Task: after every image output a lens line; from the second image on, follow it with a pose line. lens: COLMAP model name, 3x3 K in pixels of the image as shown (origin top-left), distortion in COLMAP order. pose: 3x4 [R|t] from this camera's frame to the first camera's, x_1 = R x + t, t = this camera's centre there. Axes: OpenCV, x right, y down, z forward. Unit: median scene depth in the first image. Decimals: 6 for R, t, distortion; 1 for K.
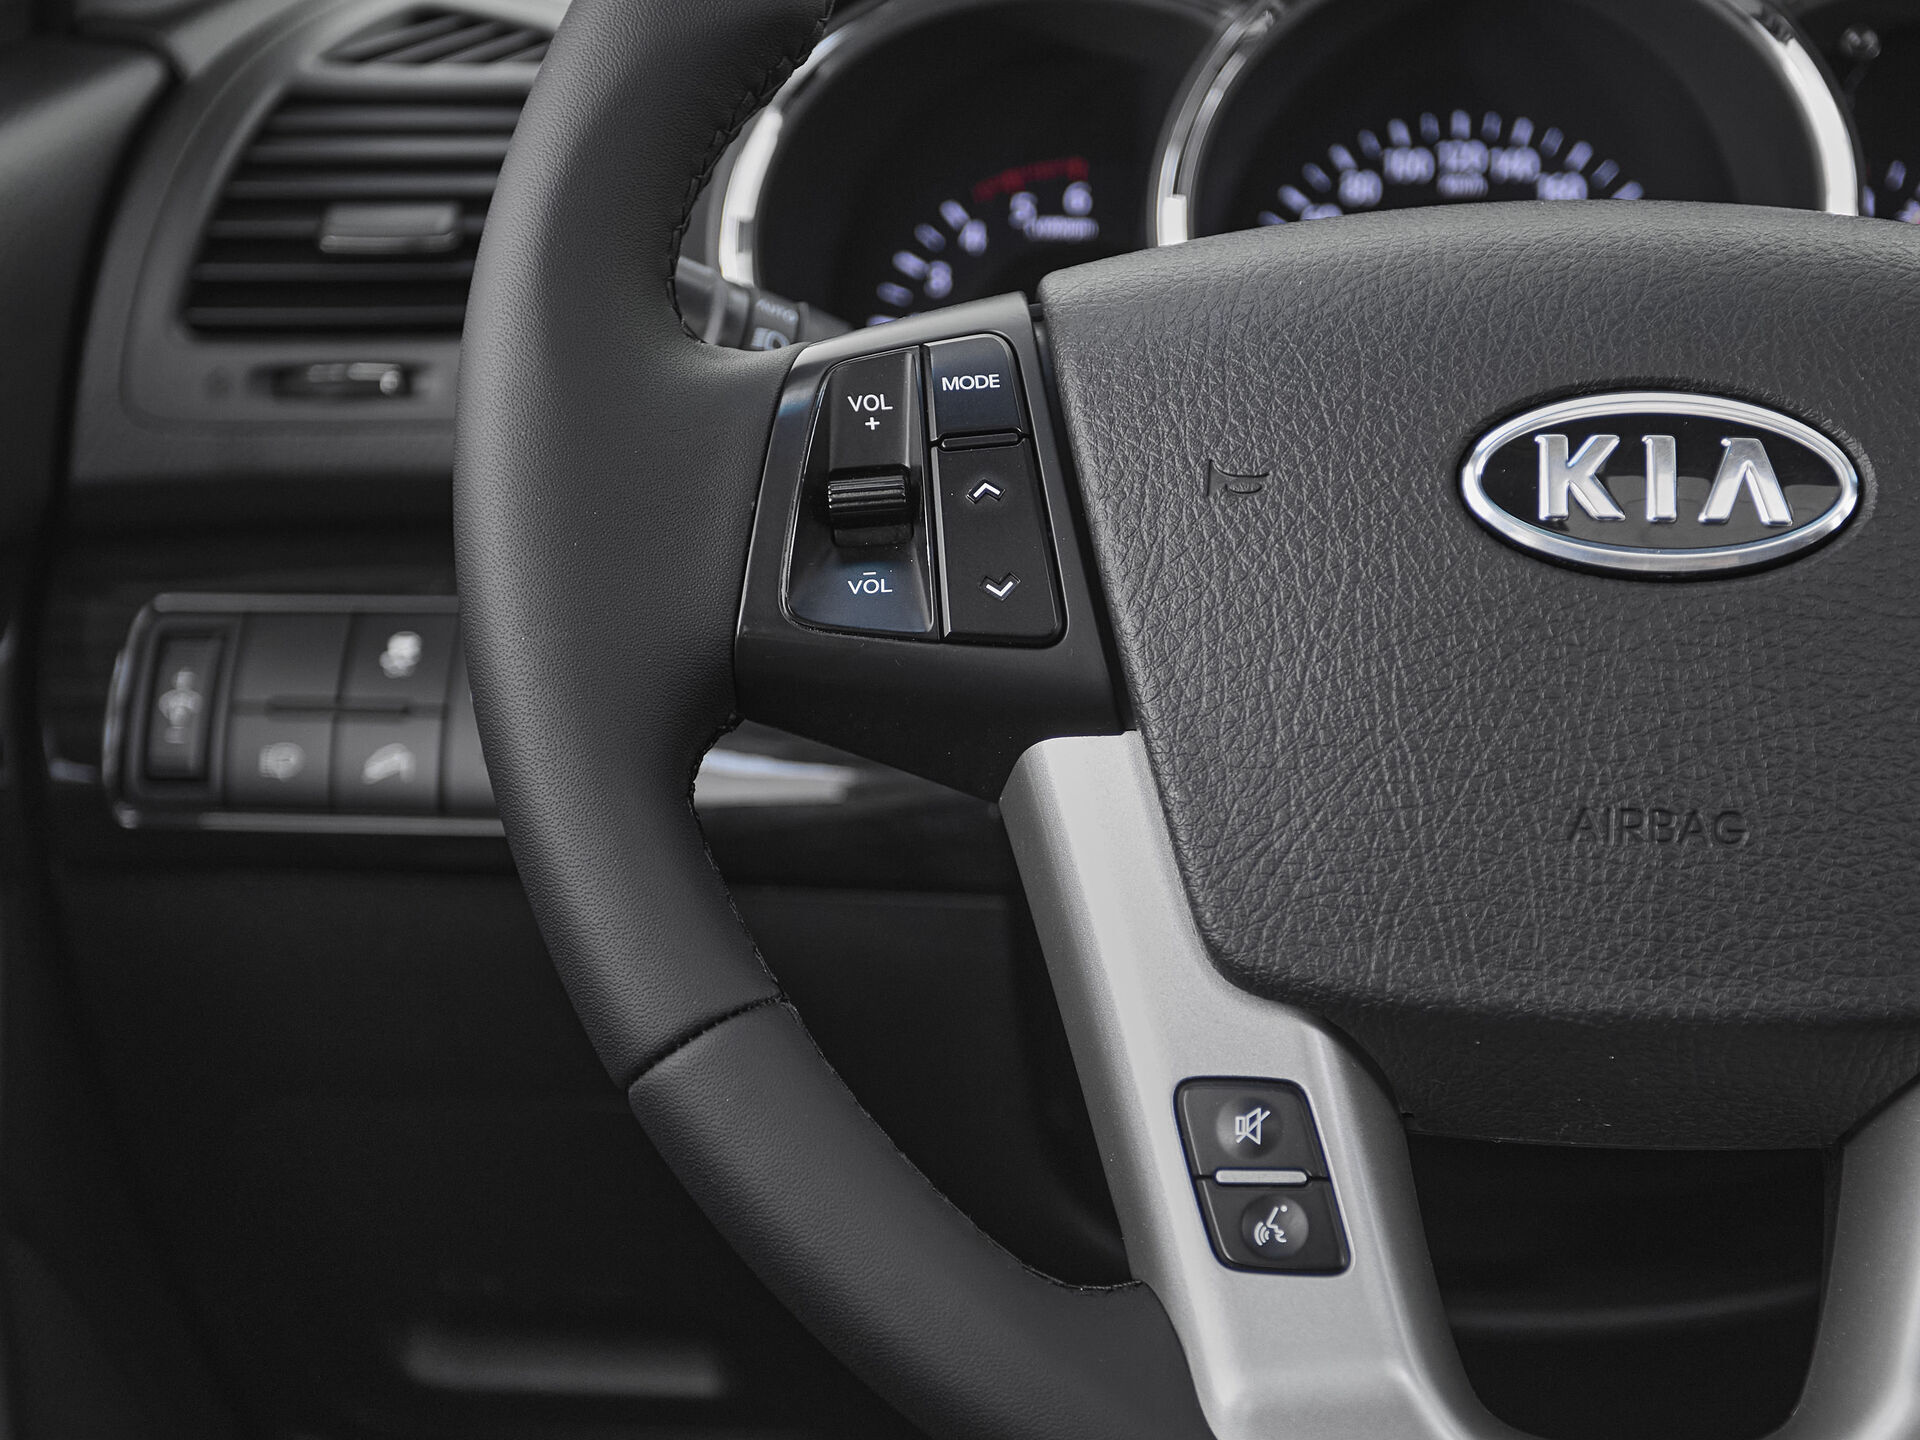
lens RADIAL K [[3202.7, 0, 916.8], [0, 3202.7, 880.5], [0, 0, 1]] dist [0.001235, 0.061989]
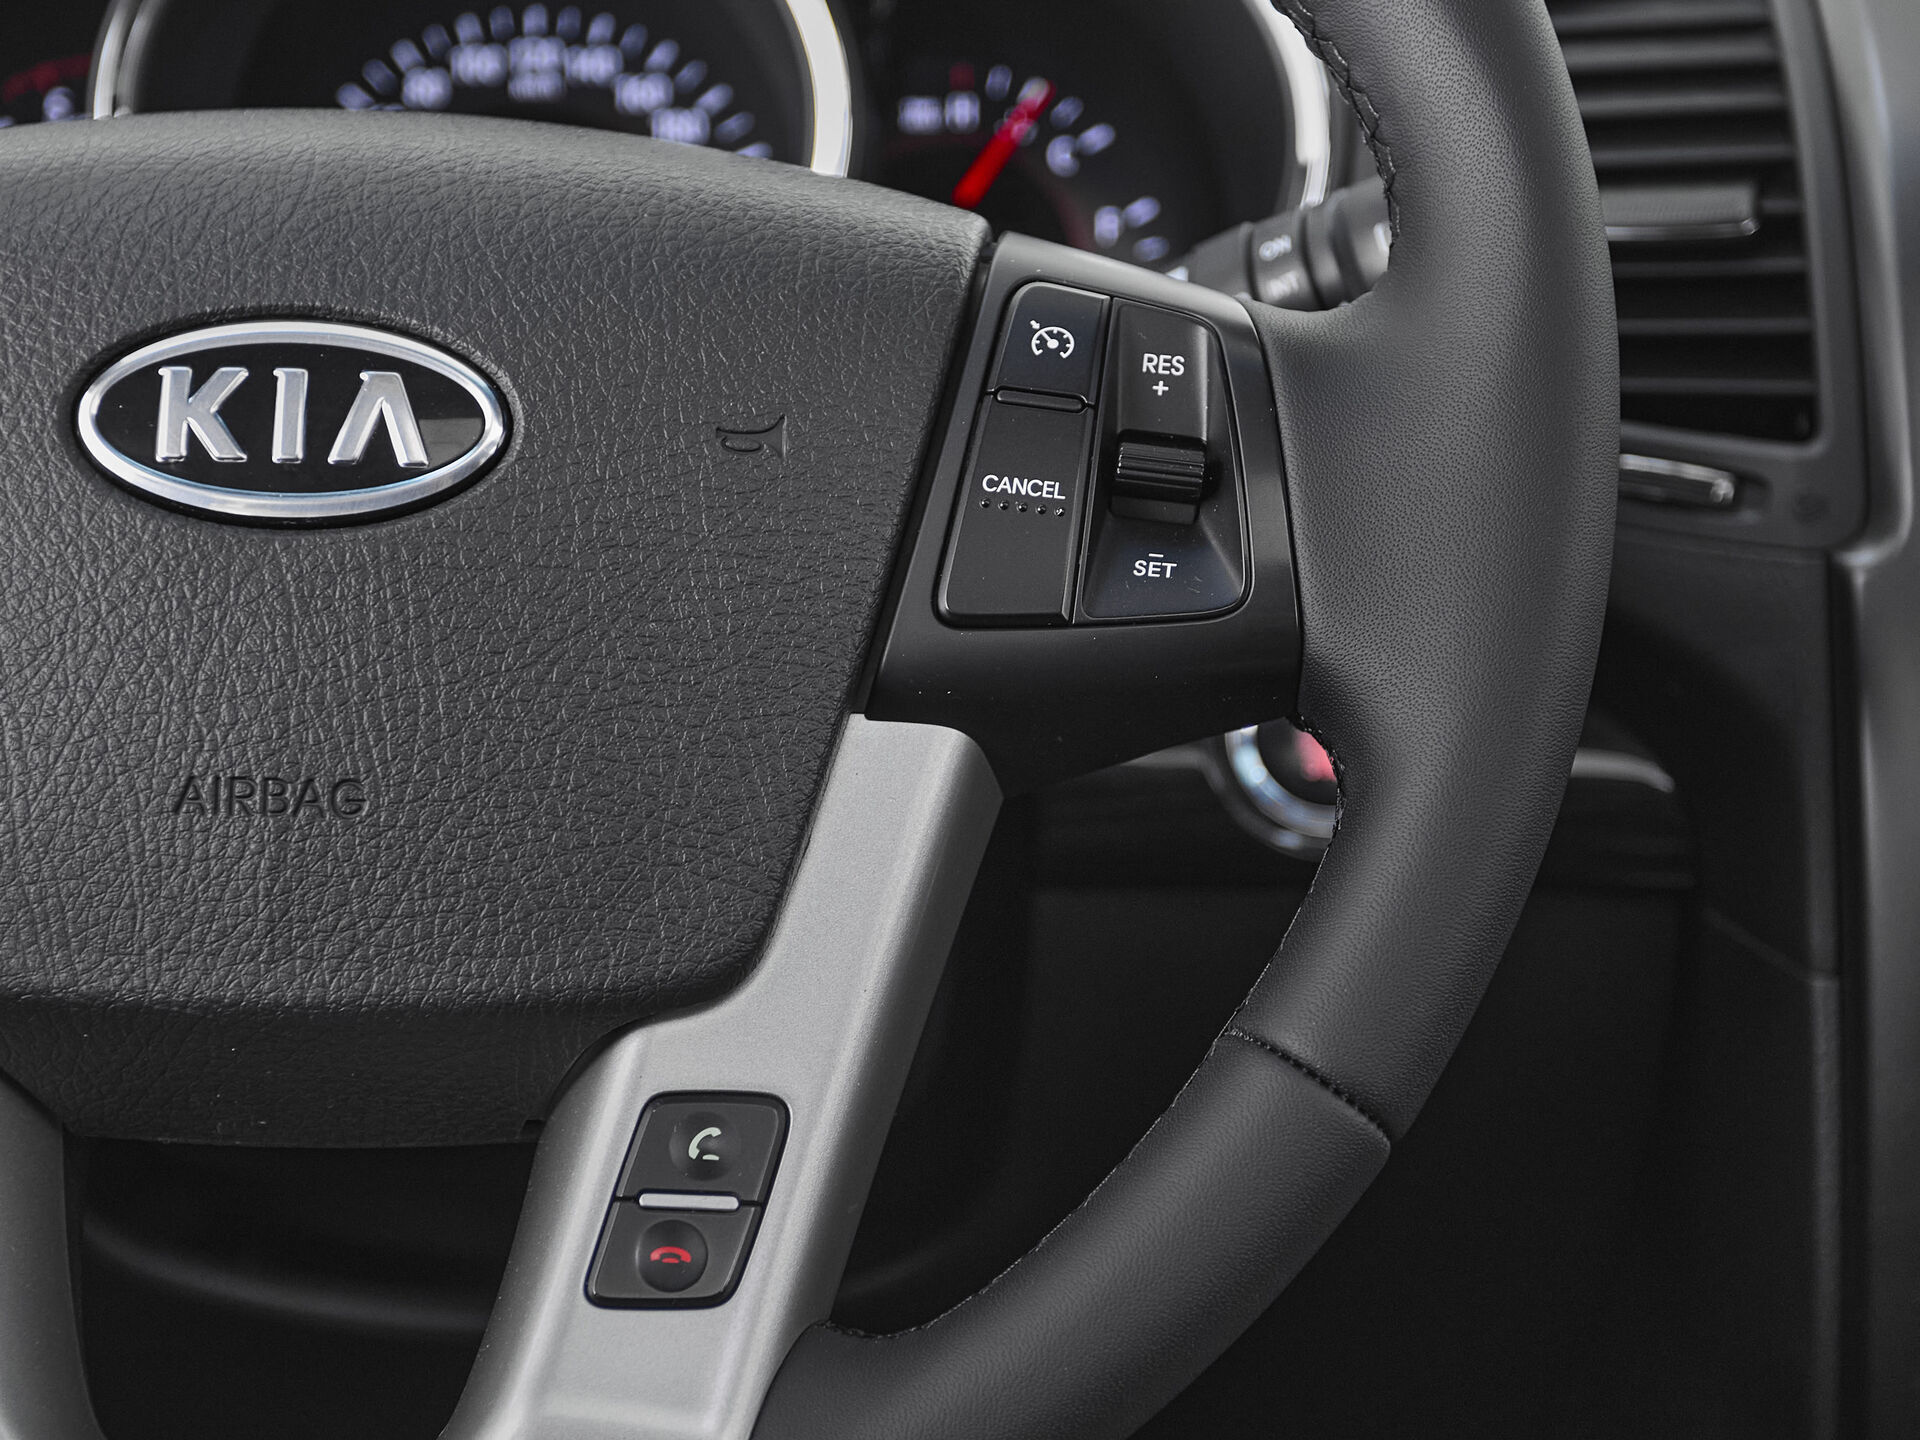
lens RADIAL K [[3493.7, 0, 955.6], [0, 3493.7, 785.0], [0, 0, 1]] dist [0.036688, 0.041853]
pose [[0.996256, -0.008456, 0.086037, 0.332942], [0.009540, 0.999880, -0.012195, -0.005828], [-0.085924, 0.012971, 0.996217, -0.011787]]
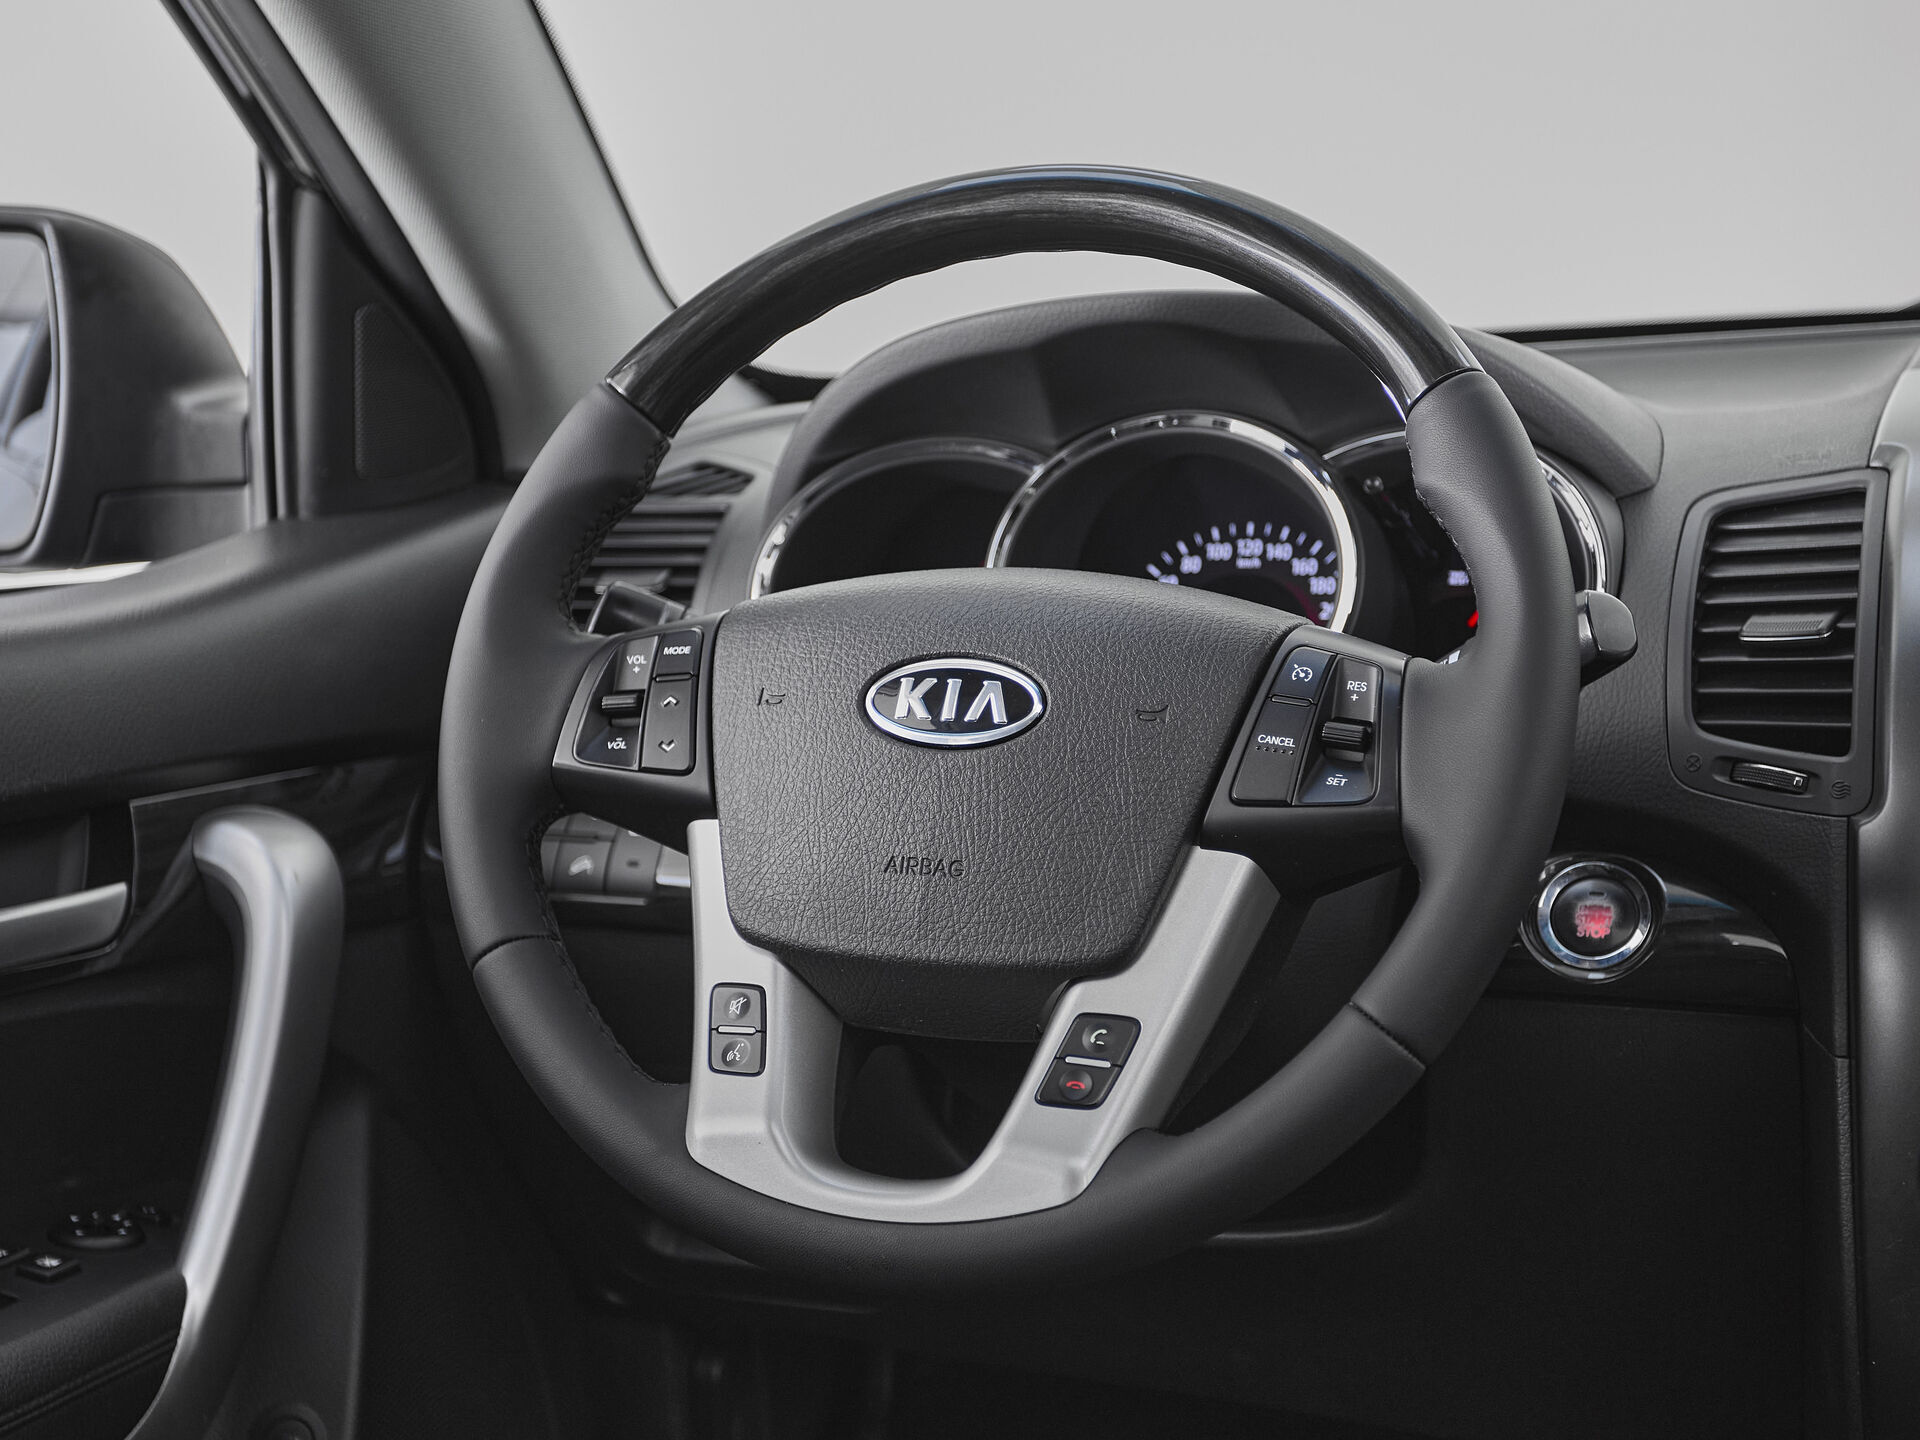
lens RADIAL K [[2727.7, 0, 960.0], [0, 2727.7, 720.0], [0, 0, 1]] dist [0.025580, 0.018518]
pose [[0.953233, 0.024889, -0.301211, 0.757898], [-0.072267, 0.986465, -0.147190, 0.142293], [0.293471, 0.162074, 0.942129, -0.633068]]
